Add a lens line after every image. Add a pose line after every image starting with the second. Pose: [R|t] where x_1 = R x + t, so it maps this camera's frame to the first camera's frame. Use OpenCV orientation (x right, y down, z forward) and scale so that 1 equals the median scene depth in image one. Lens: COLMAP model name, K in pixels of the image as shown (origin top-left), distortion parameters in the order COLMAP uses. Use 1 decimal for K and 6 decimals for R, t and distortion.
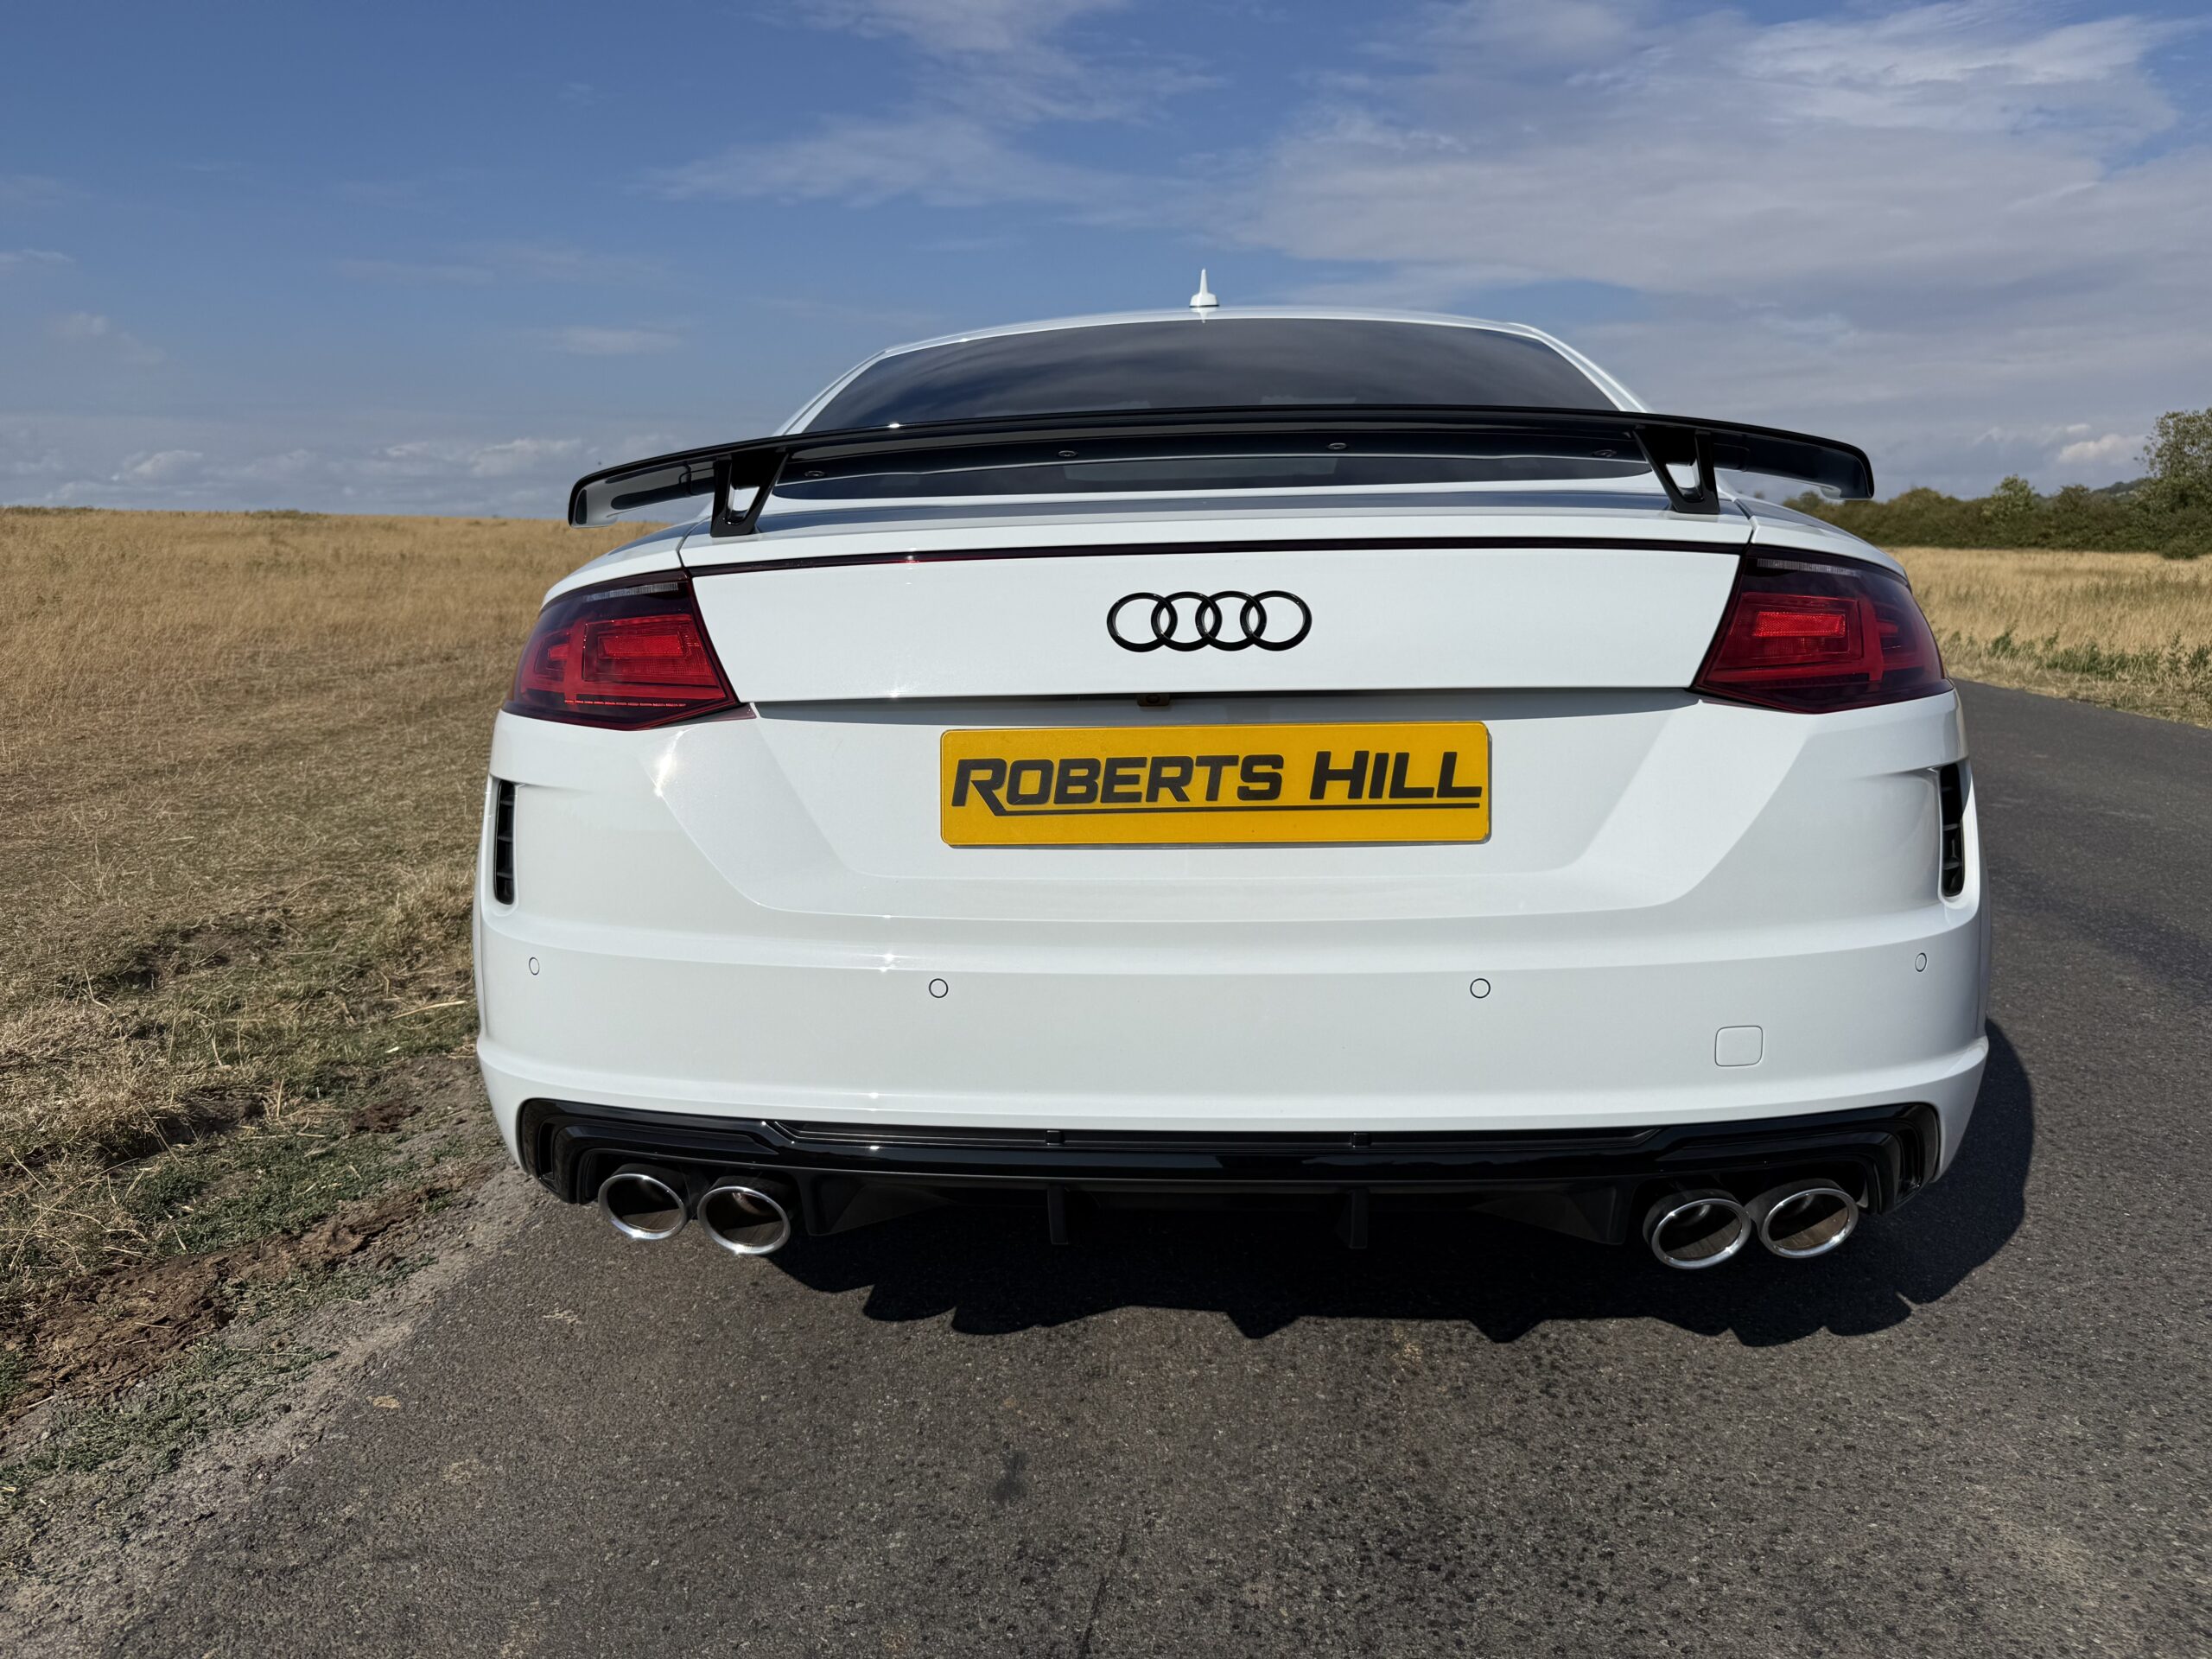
lens RADIAL K [[1731.0, 0, 1041.9], [0, 1731.0, 837.6], [0, 0, 1]] dist [-0.001562, 0.000135]
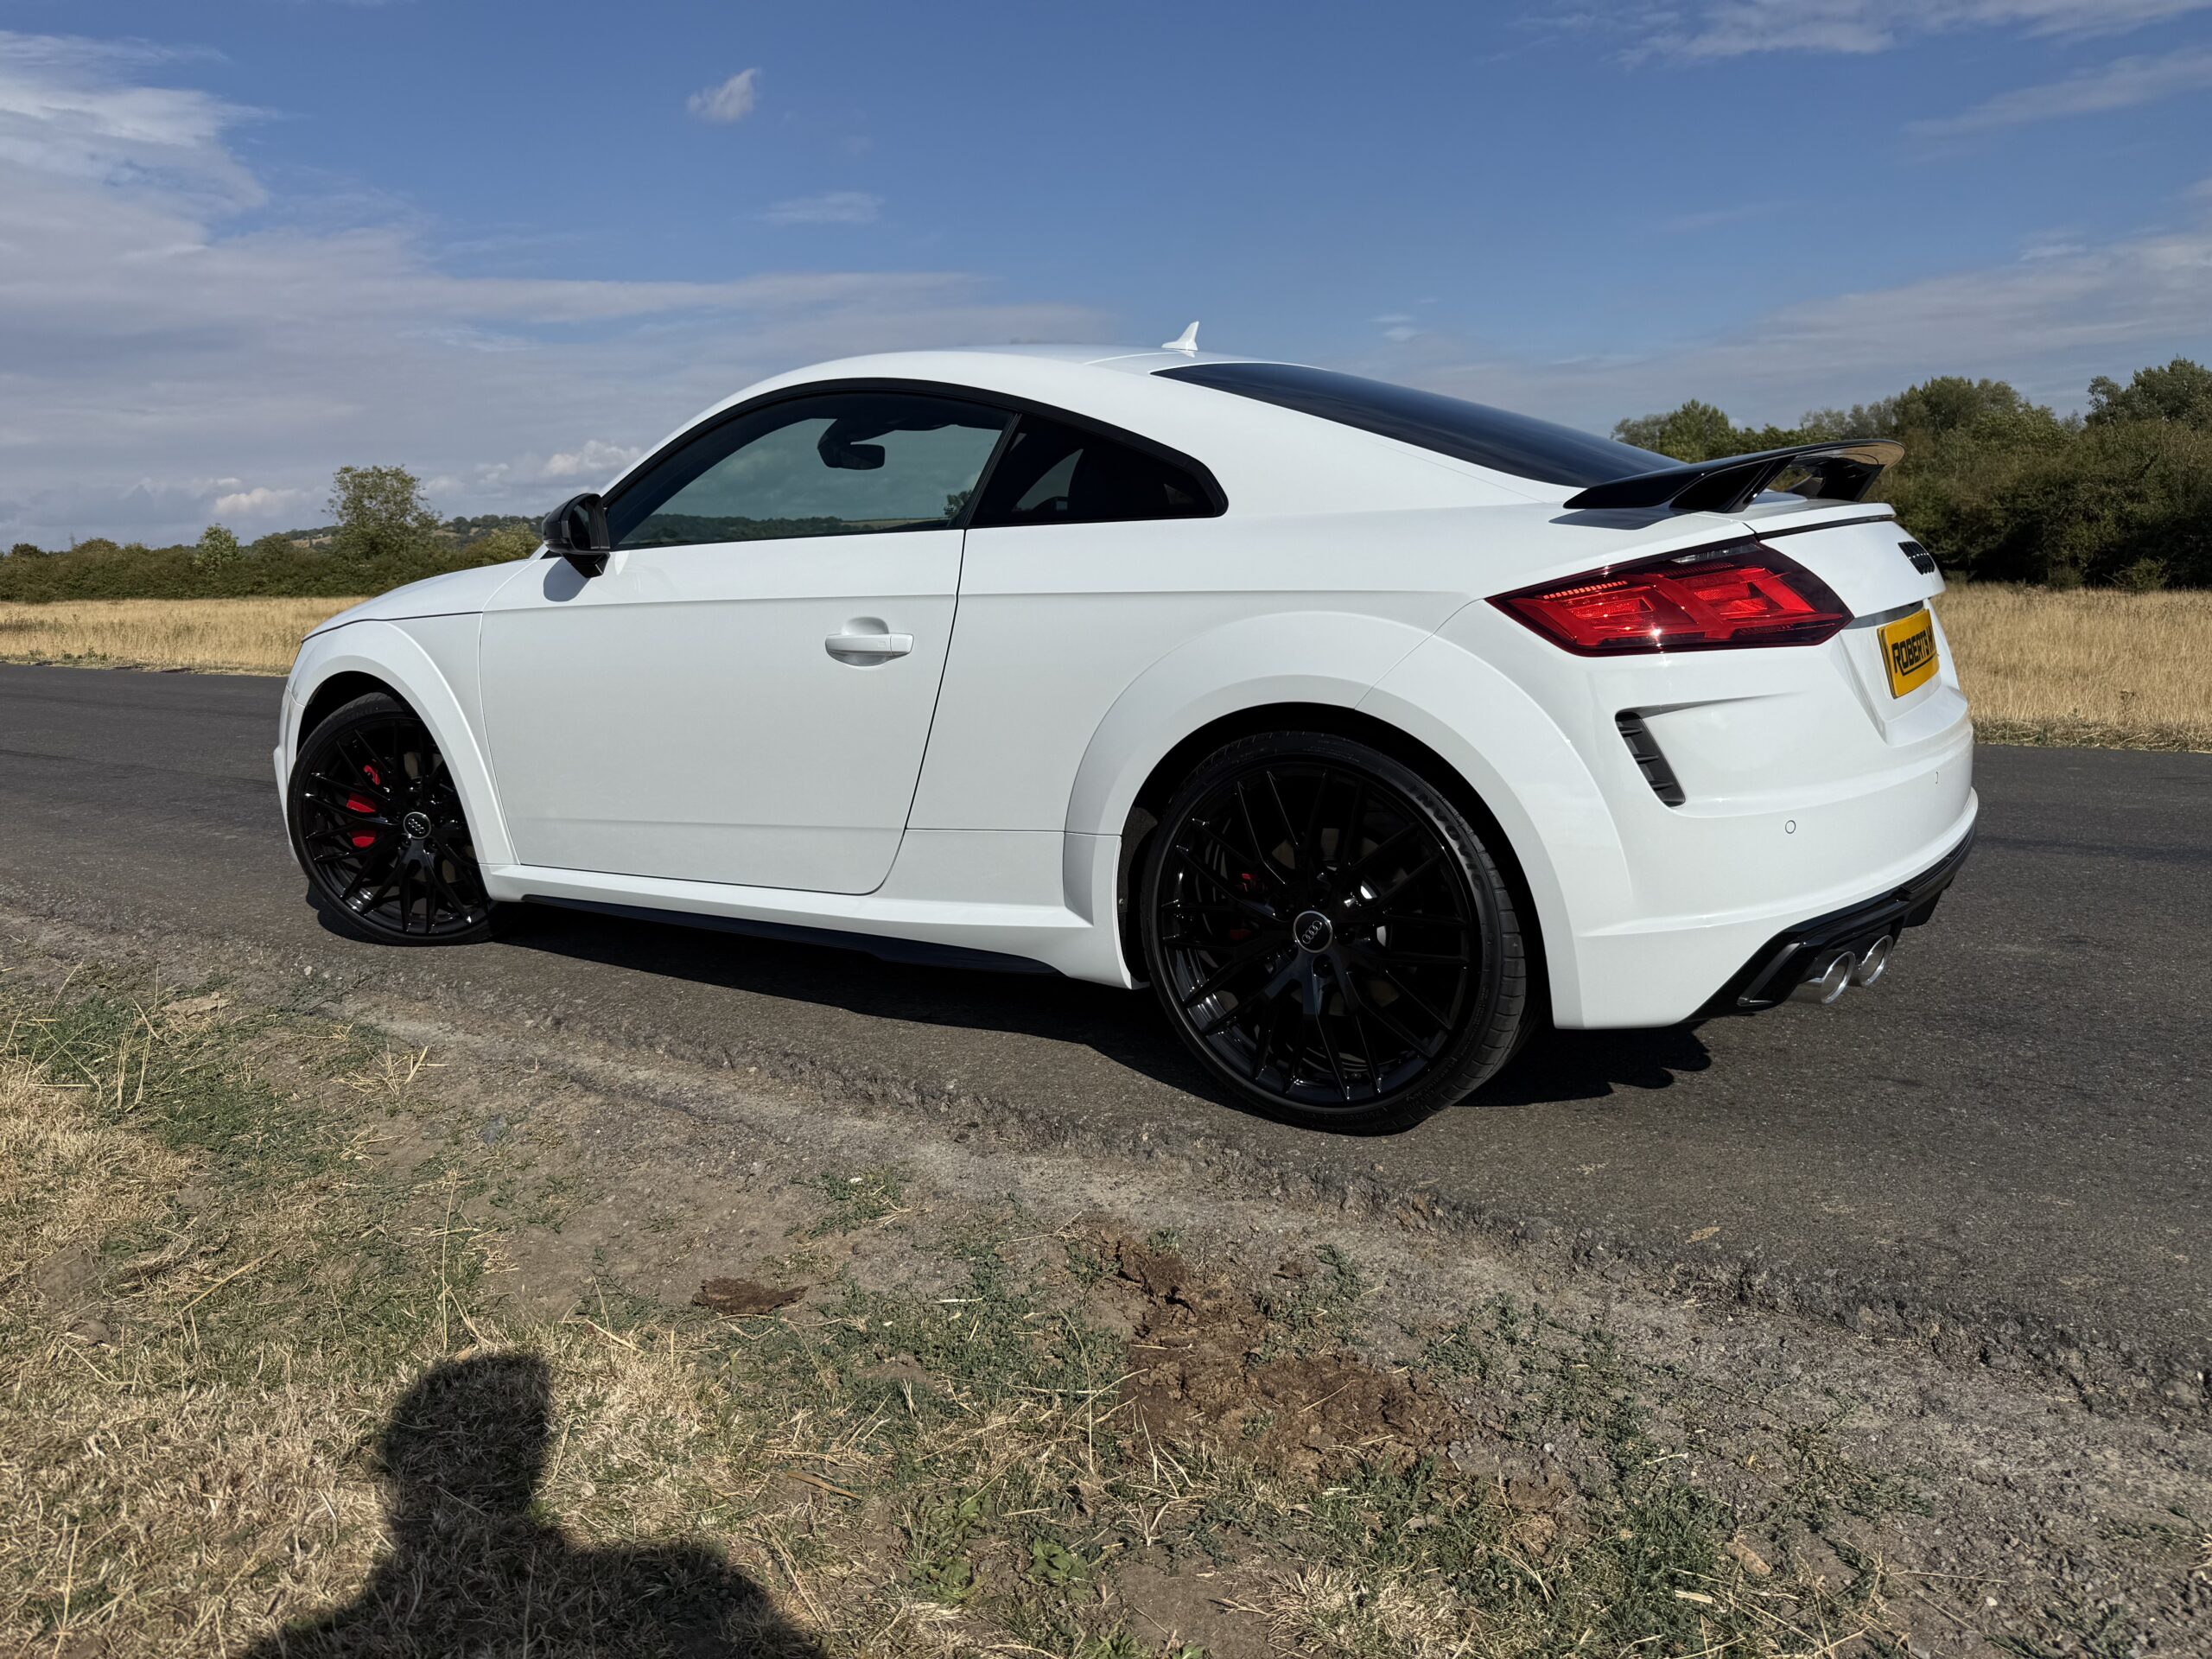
lens RADIAL K [[1736.7, 0, 1150.7], [0, 1736.7, 861.0], [0, 0, 1]] dist [0.006440, -0.006841]
pose [[0.433008, -0.166606, 0.885859, -0.135190], [0.184393, 0.978359, 0.093872, -0.009673], [-0.882328, 0.122699, 0.454359, 0.067037]]
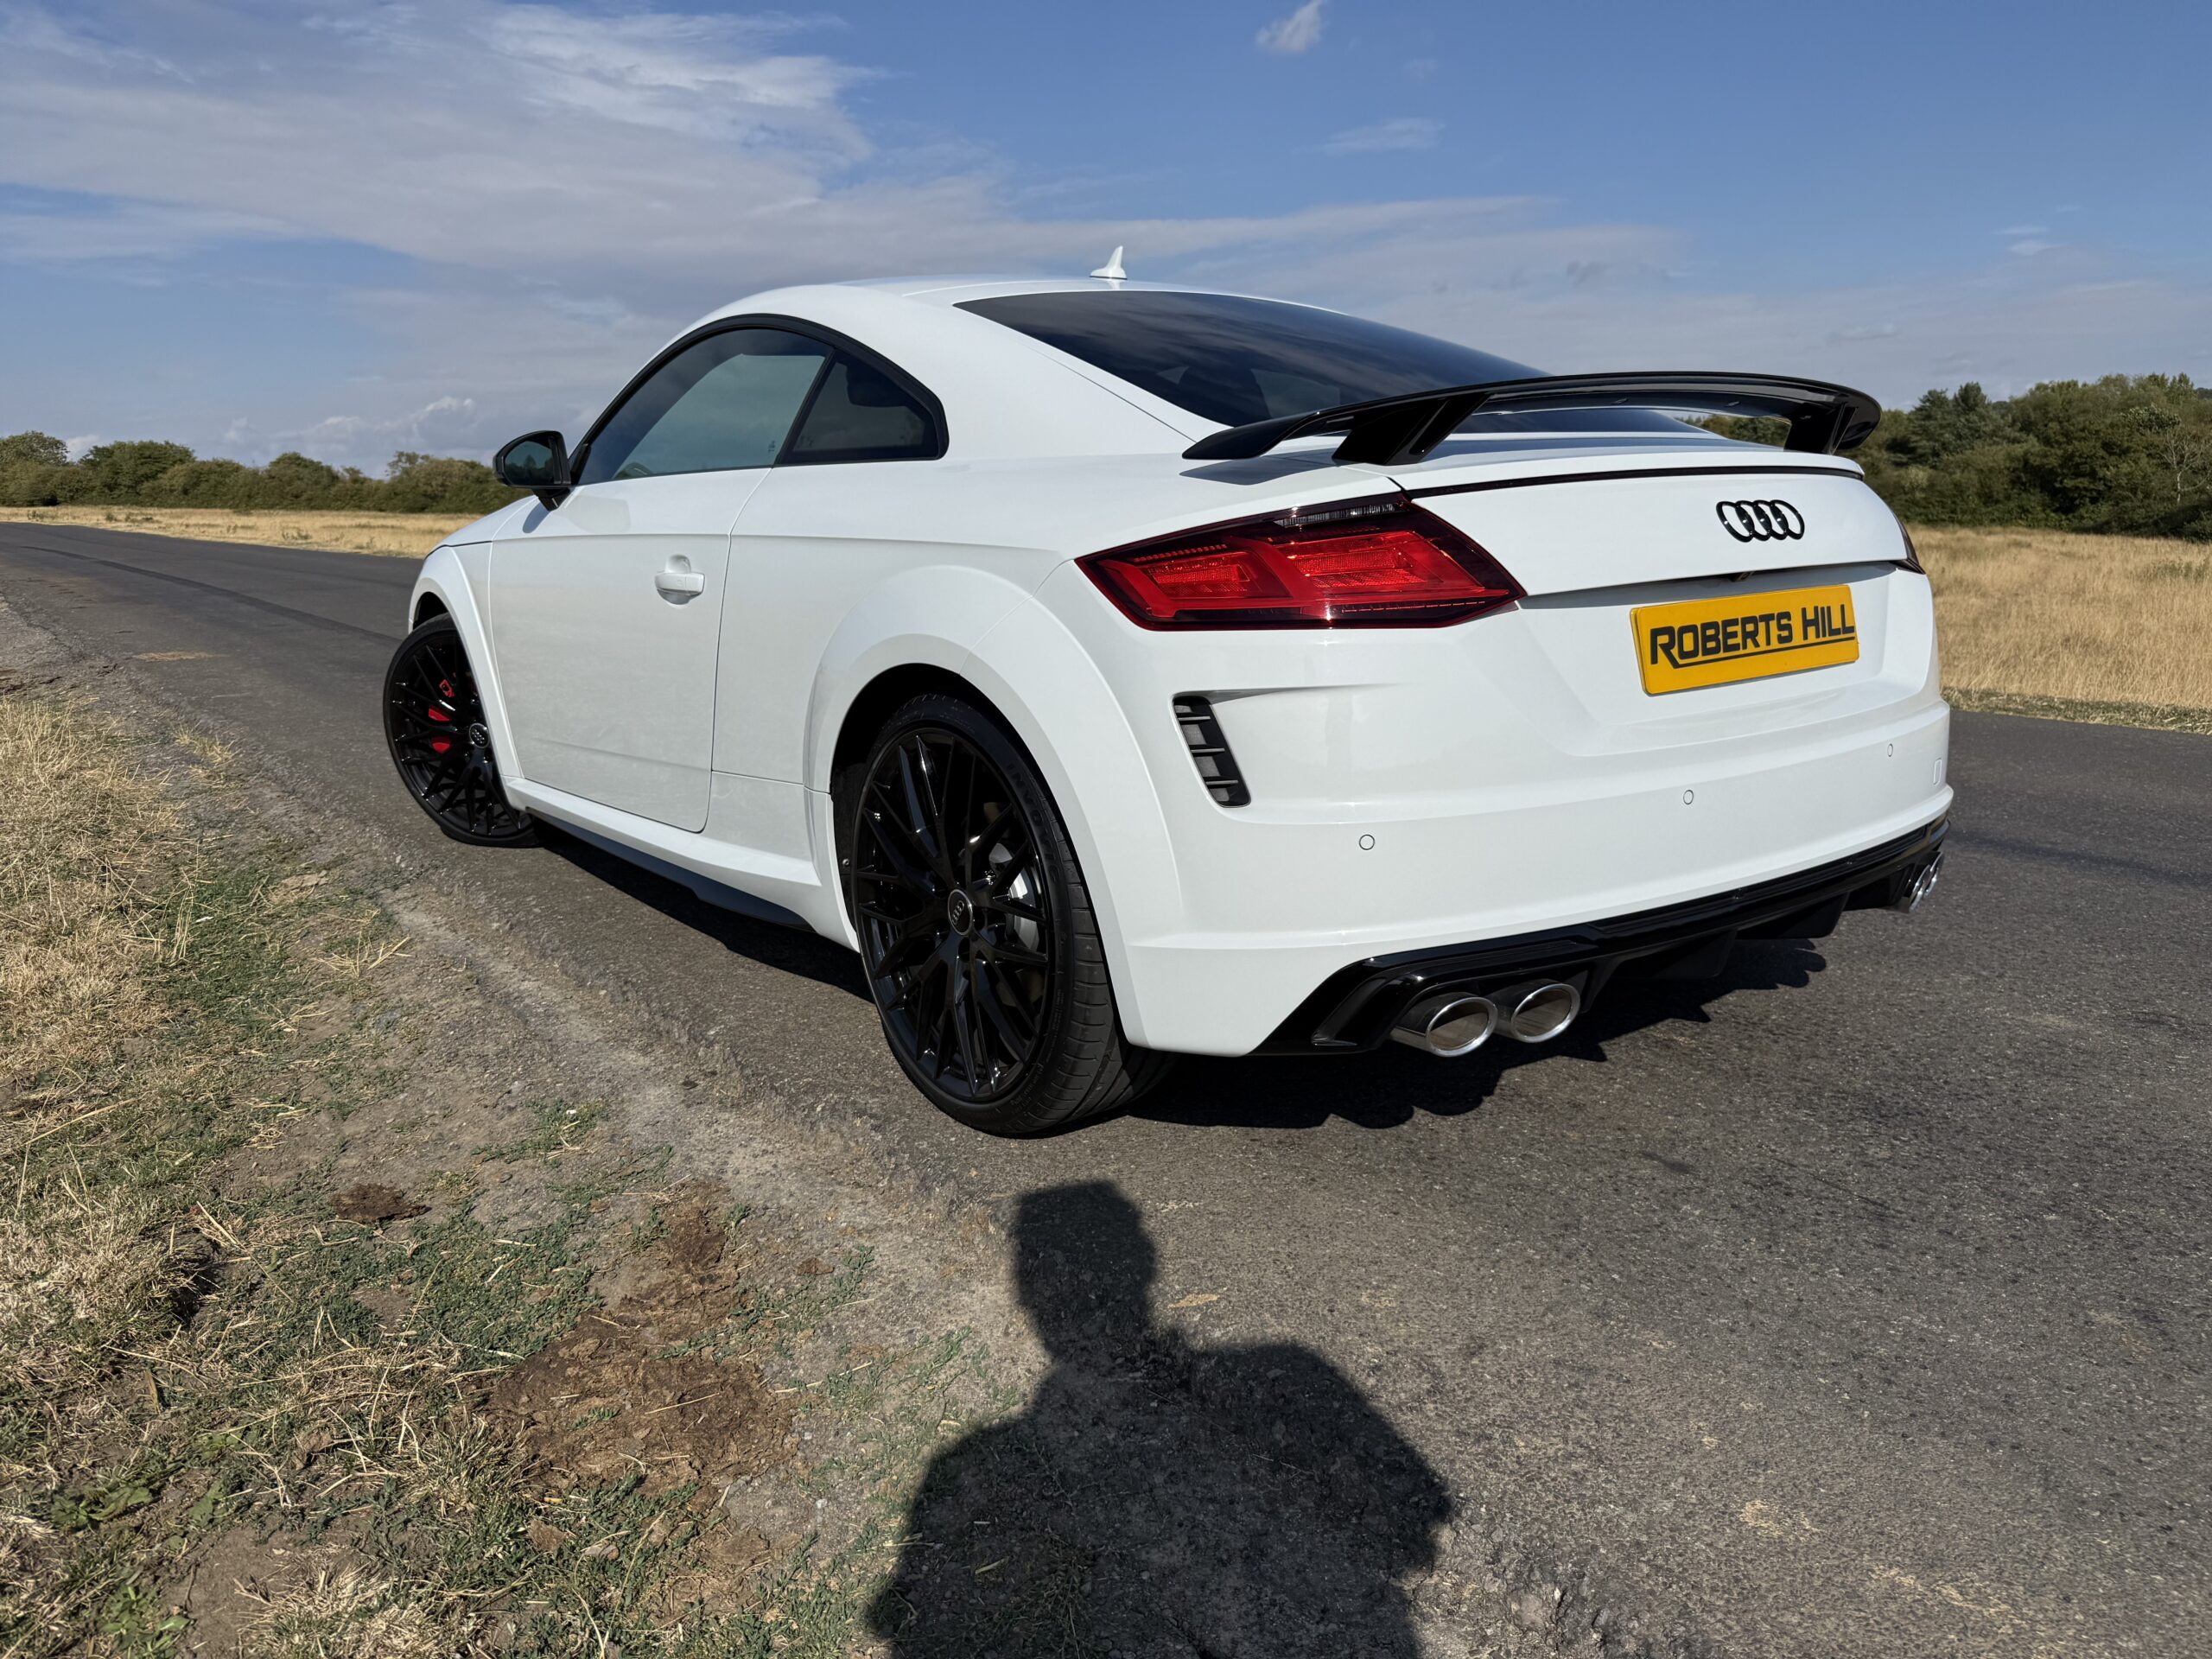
lens RADIAL K [[1736.7, 0, 1150.7], [0, 1736.7, 861.0], [0, 0, 1]] dist [0.006440, -0.006841]
pose [[0.715025, -0.146048, 0.683673, -0.089935], [0.129415, 0.988685, 0.075855, -0.001398], [-0.687016, 0.034240, 0.725835, 0.021102]]
